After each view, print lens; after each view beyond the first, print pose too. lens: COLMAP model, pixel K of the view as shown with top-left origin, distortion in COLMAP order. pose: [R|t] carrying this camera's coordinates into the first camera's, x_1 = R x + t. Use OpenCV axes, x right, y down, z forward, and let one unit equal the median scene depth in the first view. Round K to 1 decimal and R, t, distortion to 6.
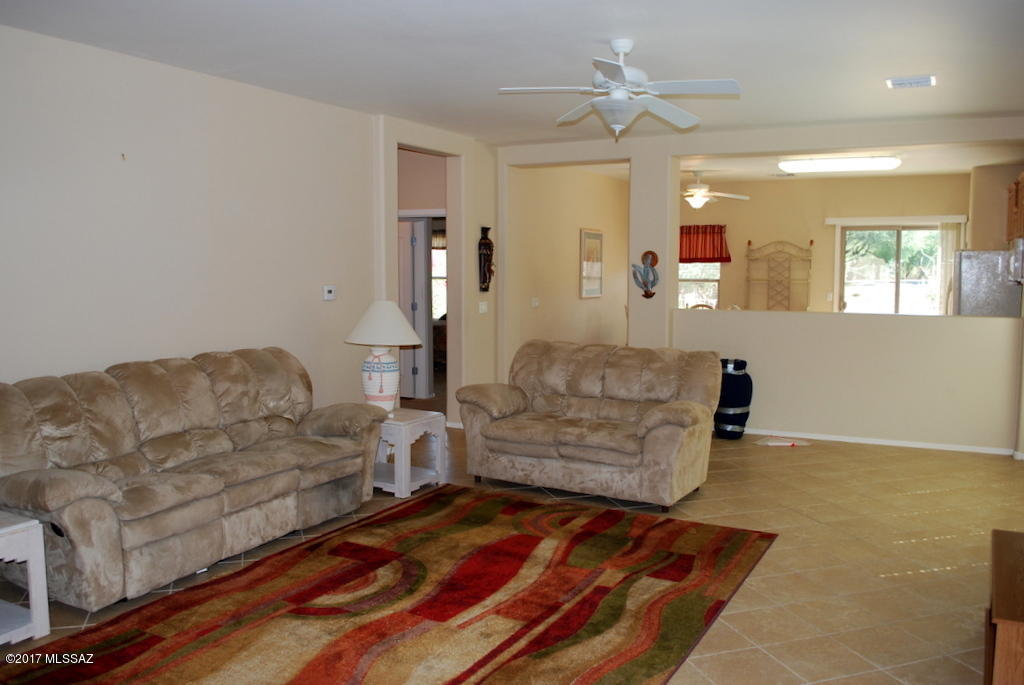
lens RADIAL K [[820.2, 0, 512.0], [0, 820.2, 342.5], [0, 0, 1]] dist [-0.077924, -0.000272]
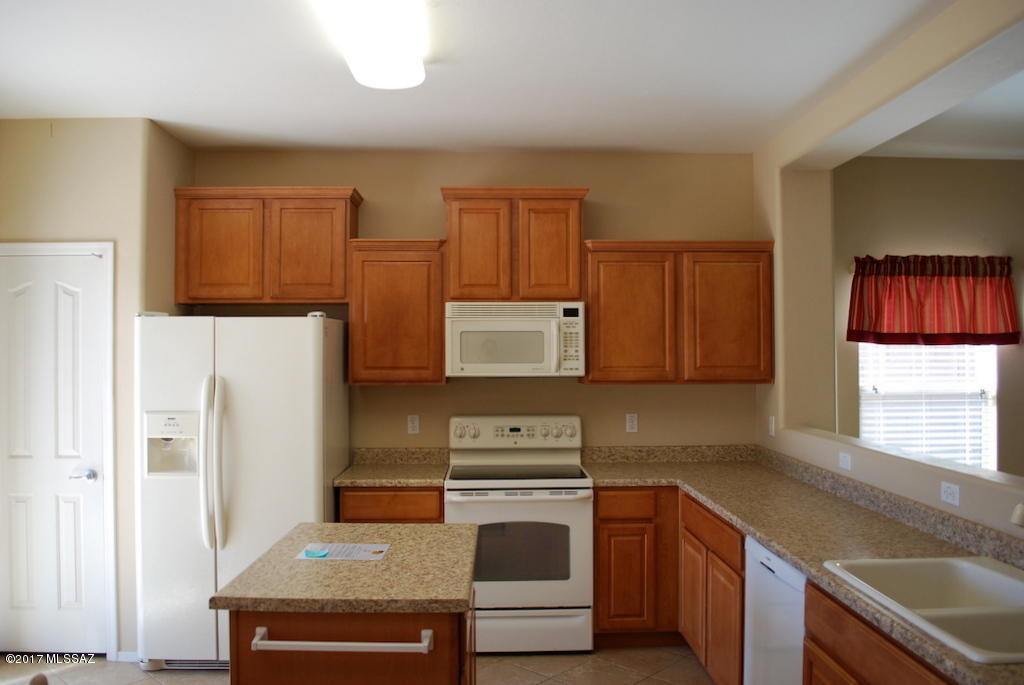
lens RADIAL K [[813.3, 0, 512.0], [0, 813.3, 342.5], [0, 0, 1]] dist [-0.074616, -0.002309]
pose [[-0.496241, 0.013105, 0.868086, 0.225475], [0.084794, 0.995837, 0.033439, -0.194030], [-0.864034, 0.090202, -0.495286, 2.048167]]
